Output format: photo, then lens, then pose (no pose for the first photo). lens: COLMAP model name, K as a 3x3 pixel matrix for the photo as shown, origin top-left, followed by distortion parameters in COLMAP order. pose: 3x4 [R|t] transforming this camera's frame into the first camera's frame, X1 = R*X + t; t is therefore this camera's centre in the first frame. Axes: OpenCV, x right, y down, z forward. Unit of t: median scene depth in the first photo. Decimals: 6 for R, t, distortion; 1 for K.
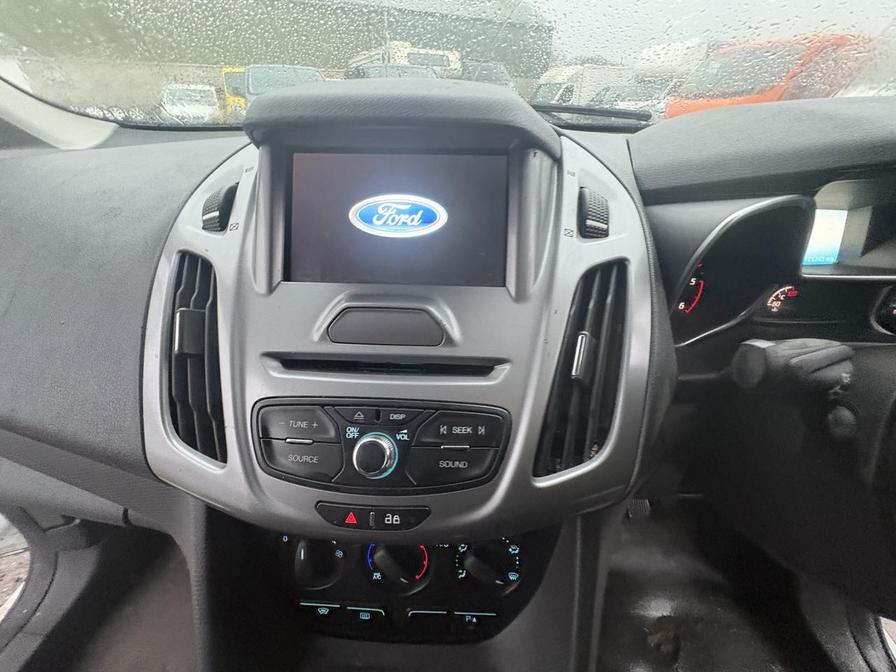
lens RADIAL K [[359.3, 0, 448.0], [0, 359.3, 336.0], [0, 0, 1]] dist [0.001202, 0.000019]
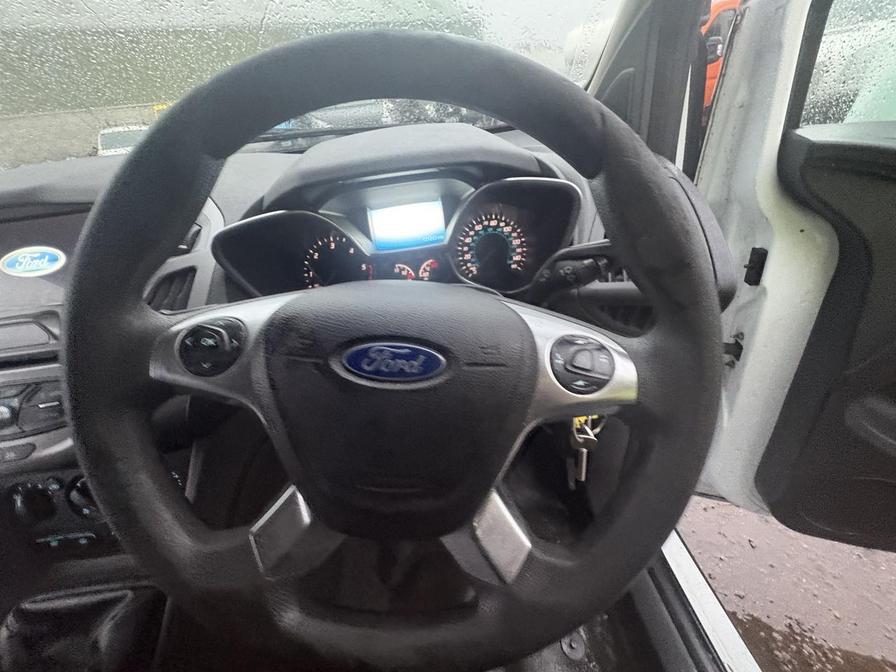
lens RADIAL K [[359.3, 0, 448.0], [0, 359.3, 336.0], [0, 0, 1]] dist [0.001202, 0.000019]
pose [[0.986573, -0.159327, 0.035889, 1.452321], [0.159460, 0.987204, -0.000865, 0.243533], [-0.035292, 0.006576, 0.999355, -0.542390]]
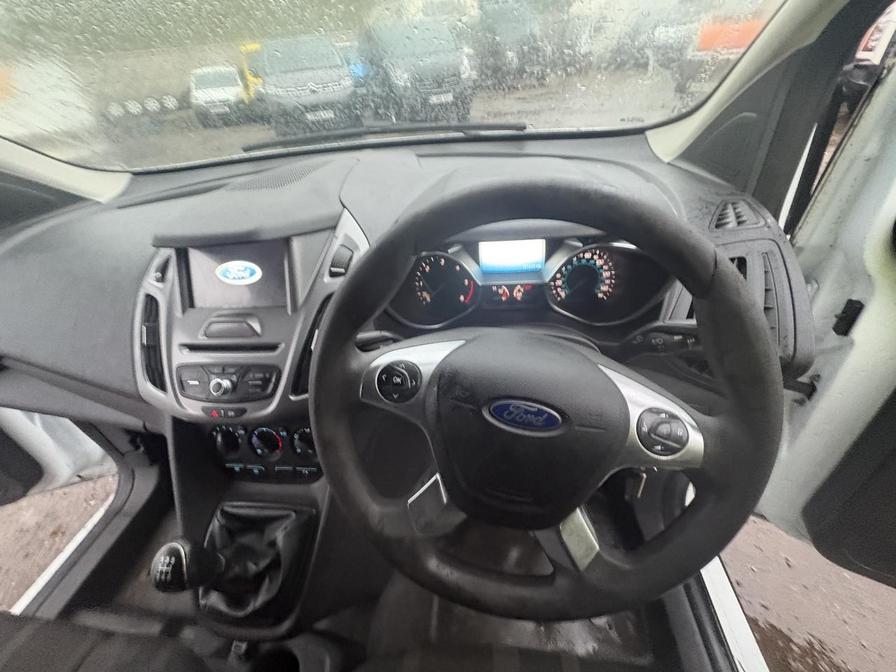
lens RADIAL K [[359.3, 0, 448.0], [0, 359.3, 336.0], [0, 0, 1]] dist [0.001202, 0.000019]
pose [[0.993291, -0.038298, -0.109115, 1.230565], [0.048489, 0.994548, 0.092325, -0.110730], [0.104984, -0.096996, 0.989732, -0.901463]]
